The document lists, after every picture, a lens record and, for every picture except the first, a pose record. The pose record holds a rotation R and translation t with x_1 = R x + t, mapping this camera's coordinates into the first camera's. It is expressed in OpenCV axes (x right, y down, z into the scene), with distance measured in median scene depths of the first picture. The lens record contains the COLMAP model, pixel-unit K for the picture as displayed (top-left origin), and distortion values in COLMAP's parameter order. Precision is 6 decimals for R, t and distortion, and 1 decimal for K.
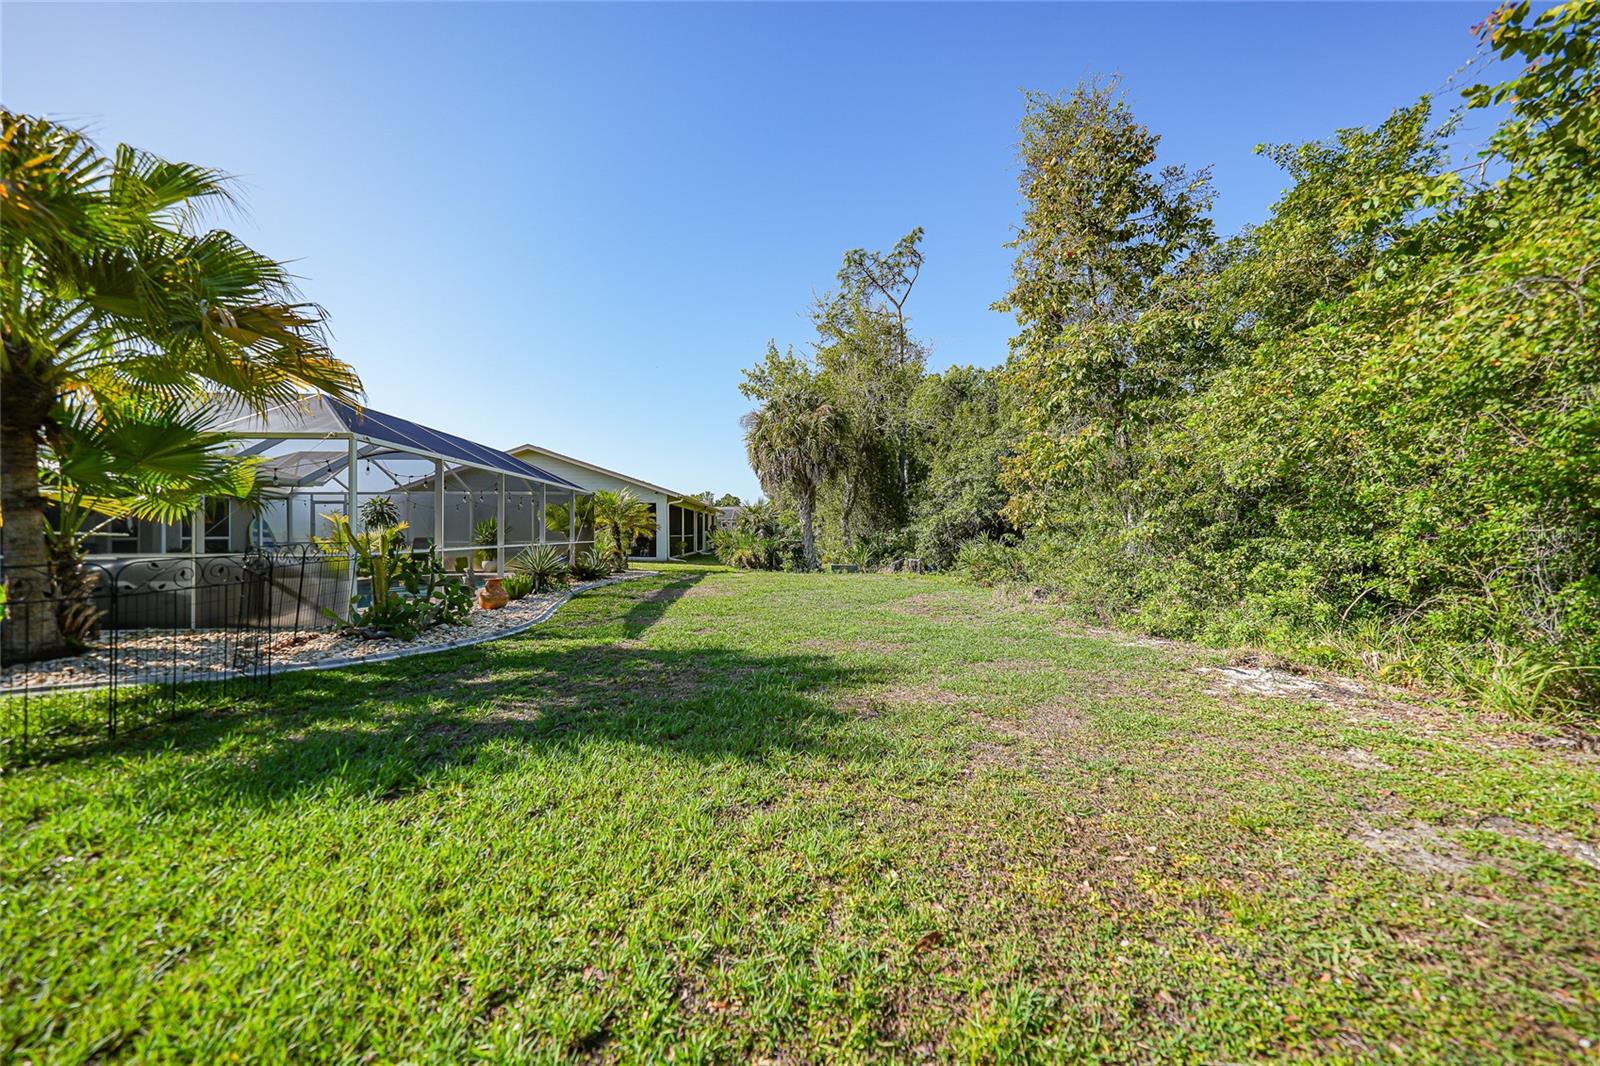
lens RADIAL K [[555.8, 0, 797.5], [0, 555.8, 533.4], [0, 0, 1]] dist [-0.001269, 0.005630]
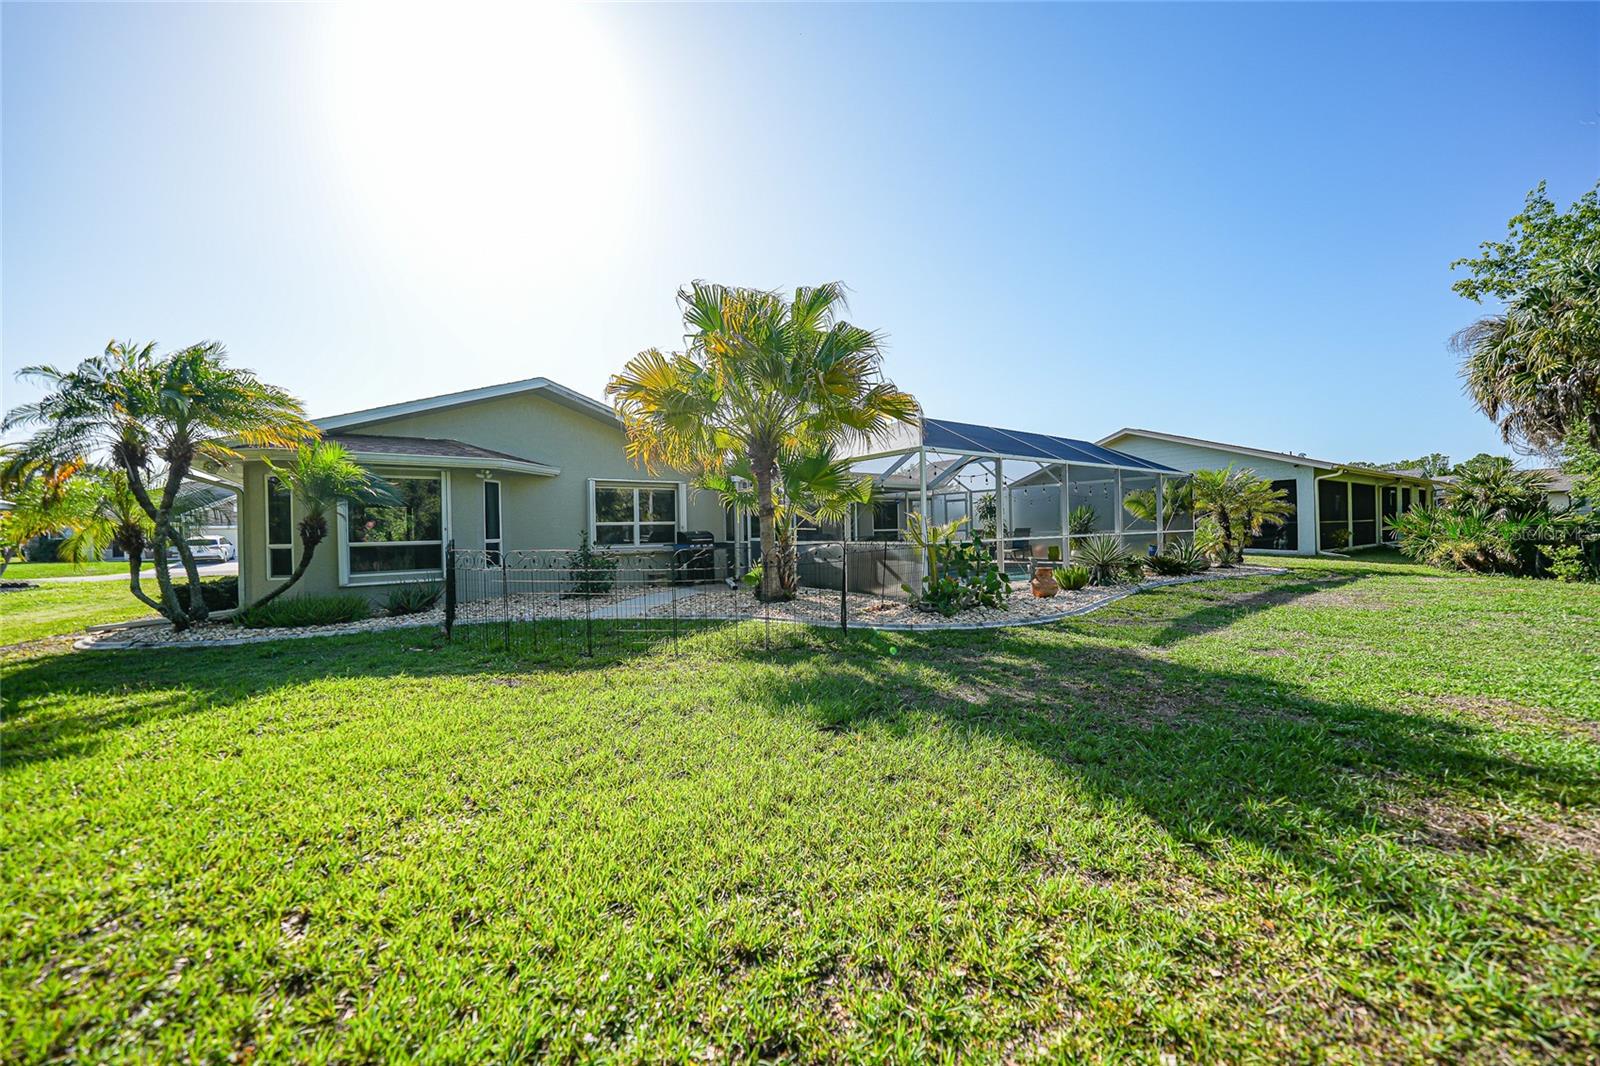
lens RADIAL K [[555.8, 0, 797.5], [0, 555.8, 533.4], [0, 0, 1]] dist [-0.001269, 0.005630]
pose [[0.569370, -0.003155, -0.822075, 0.087079], [0.018741, 0.999783, 0.009143, -0.001961], [0.821868, -0.020613, 0.569306, 0.054235]]
